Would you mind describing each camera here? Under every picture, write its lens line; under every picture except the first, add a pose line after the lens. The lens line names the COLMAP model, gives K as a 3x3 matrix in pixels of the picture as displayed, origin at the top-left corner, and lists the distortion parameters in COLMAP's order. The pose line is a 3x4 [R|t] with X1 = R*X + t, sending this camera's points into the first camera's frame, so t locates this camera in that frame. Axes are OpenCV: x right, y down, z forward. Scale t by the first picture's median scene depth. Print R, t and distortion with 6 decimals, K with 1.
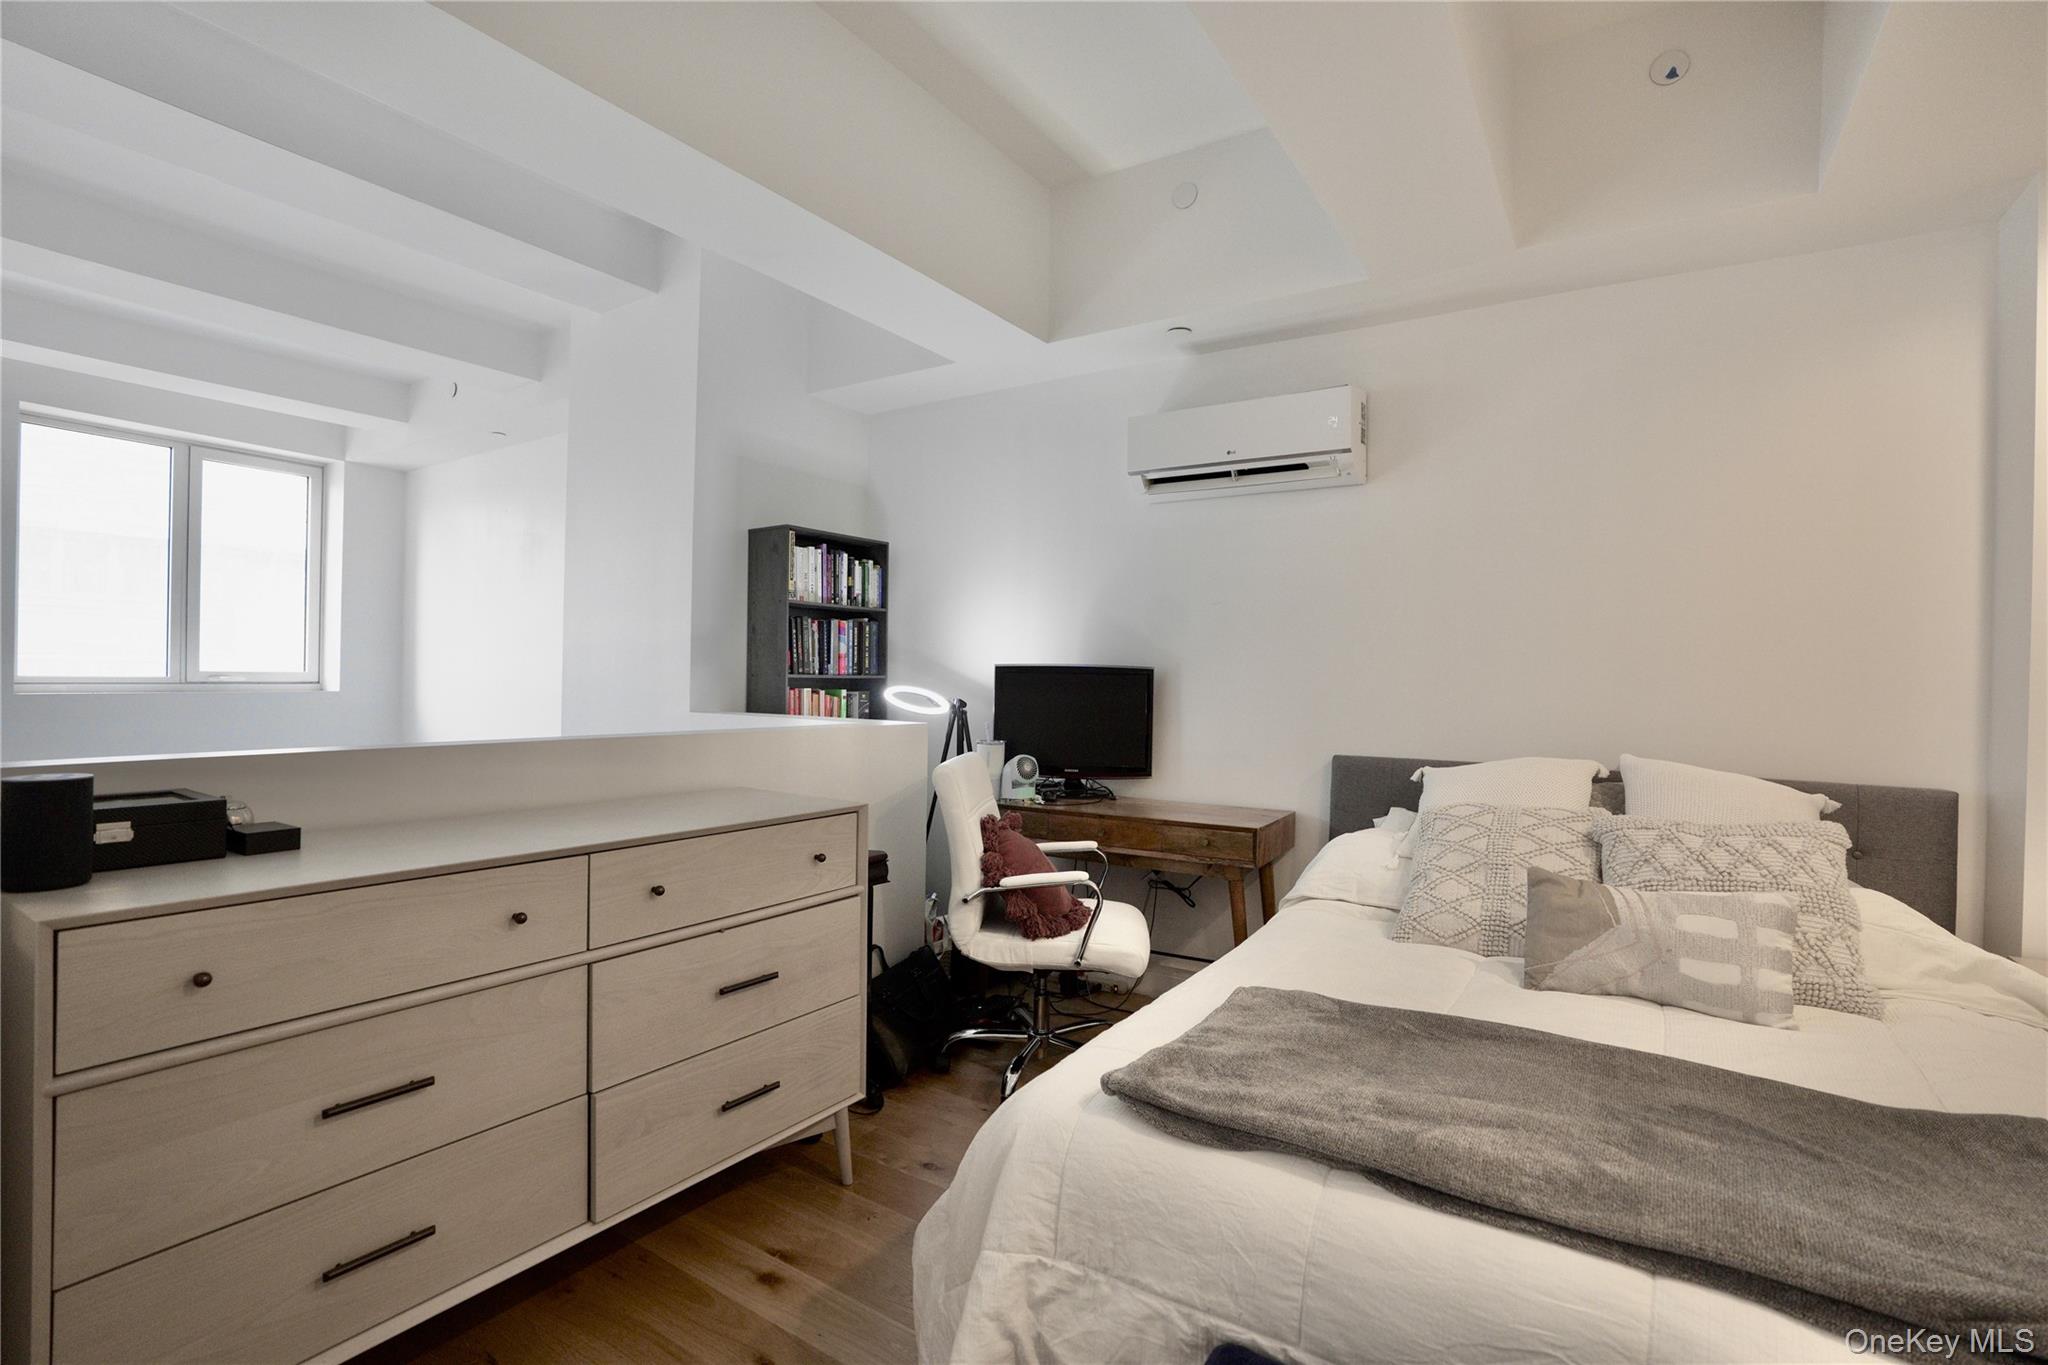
lens RADIAL K [[950.1, 0, 1024.0], [0, 950.1, 682.5], [0, 0, 1]] dist [-0.072603, 0.029279]
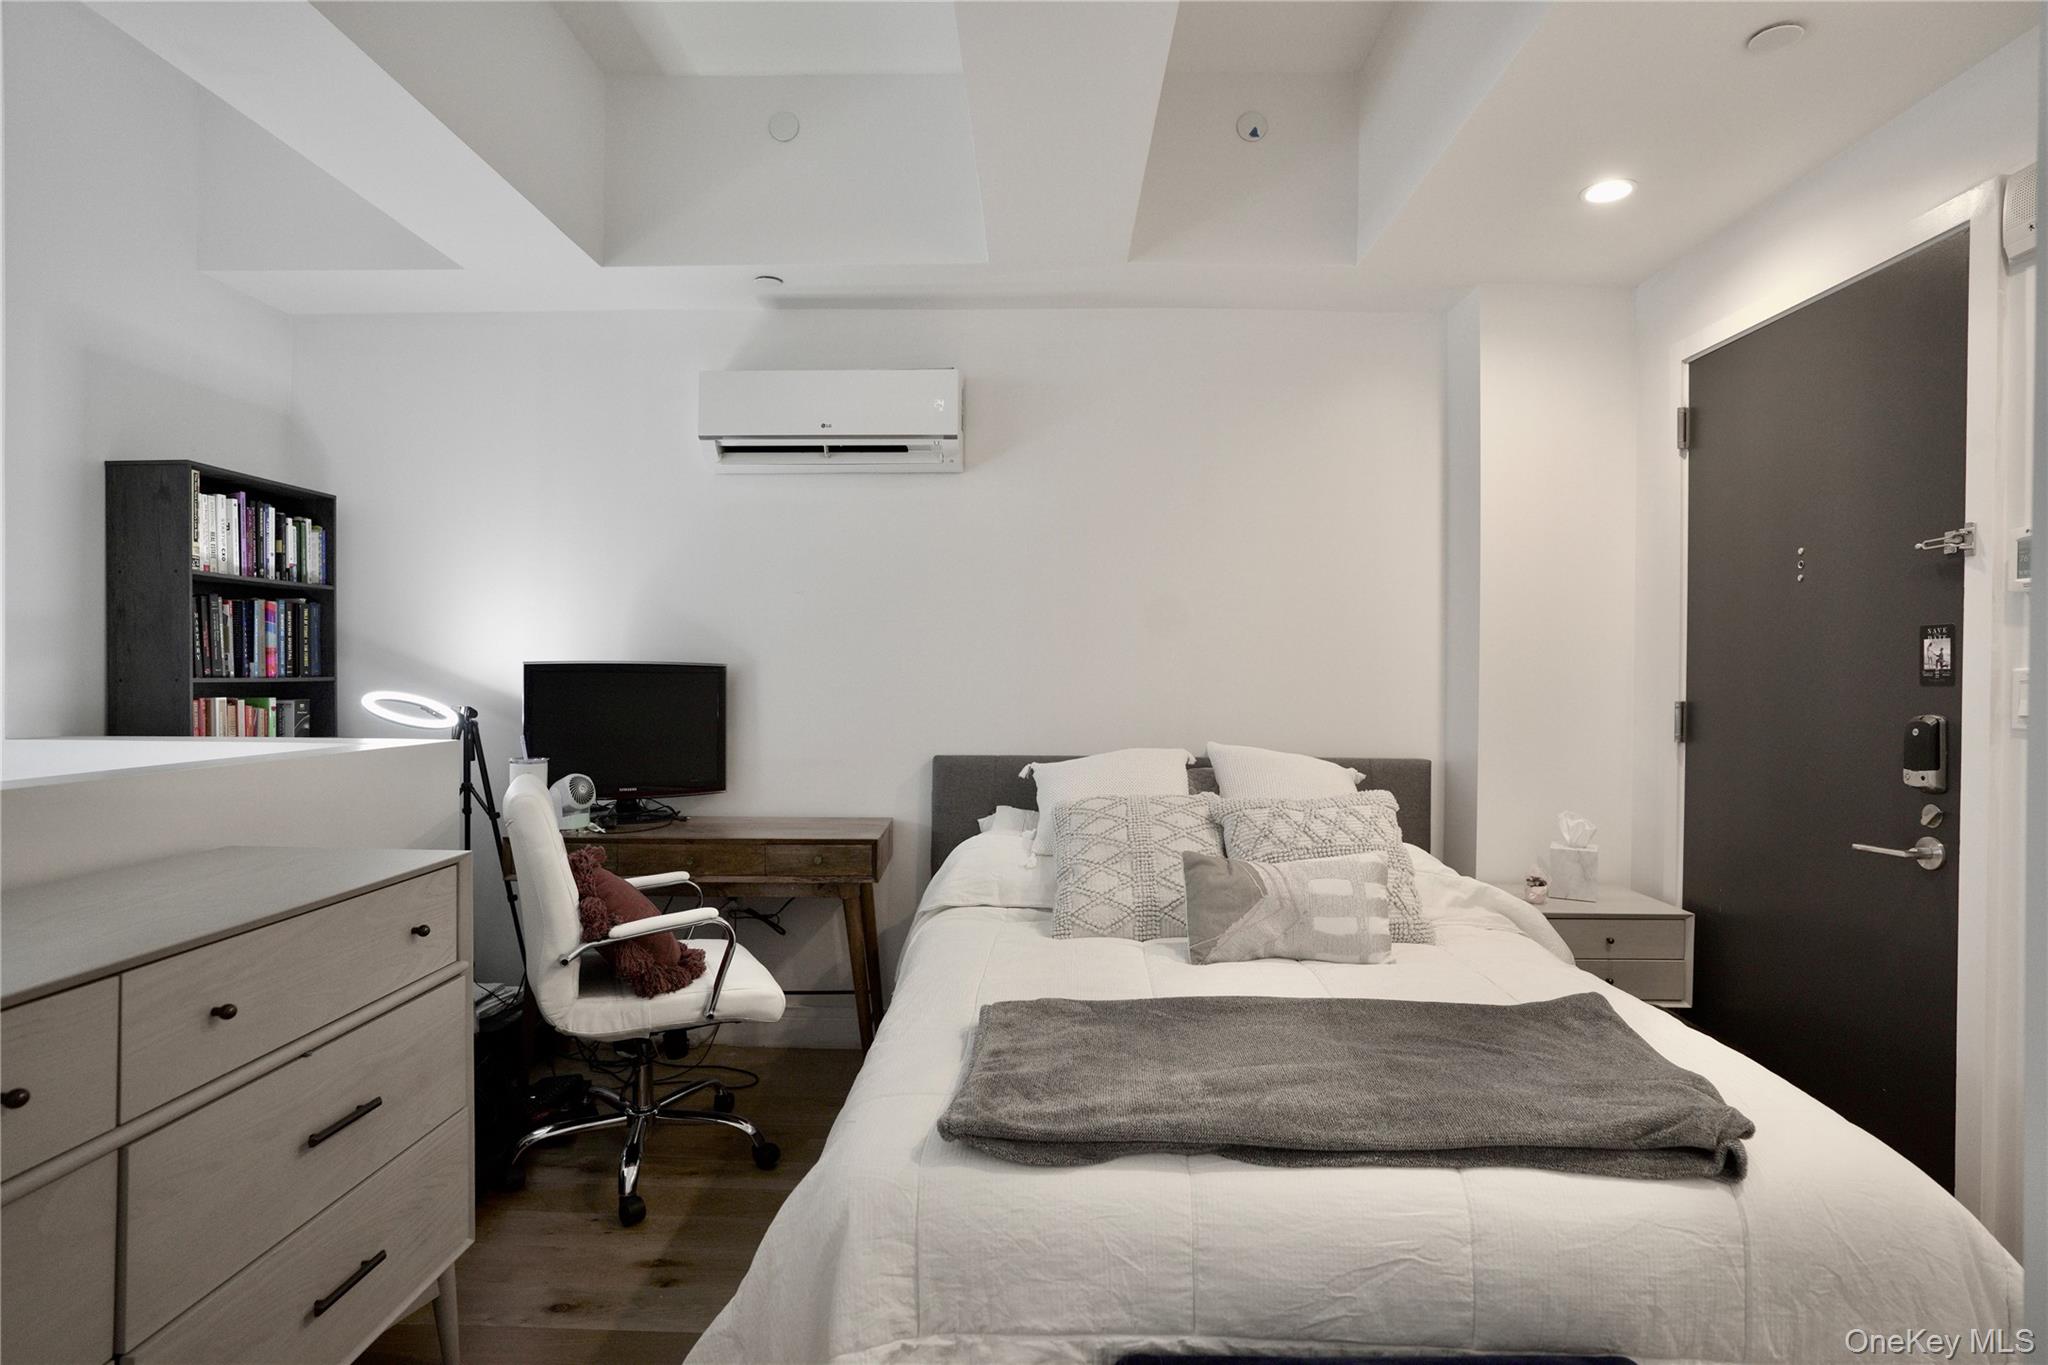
lens RADIAL K [[1069.8, 0, 1024.0], [0, 1069.8, 682.5], [0, 0, 1]] dist [-0.063867, 0.037461]
pose [[0.845570, -0.015960, 0.533626, -0.201430], [0.011875, 0.999868, 0.011089, -0.009131], [-0.533732, -0.003040, 0.845648, 0.046461]]
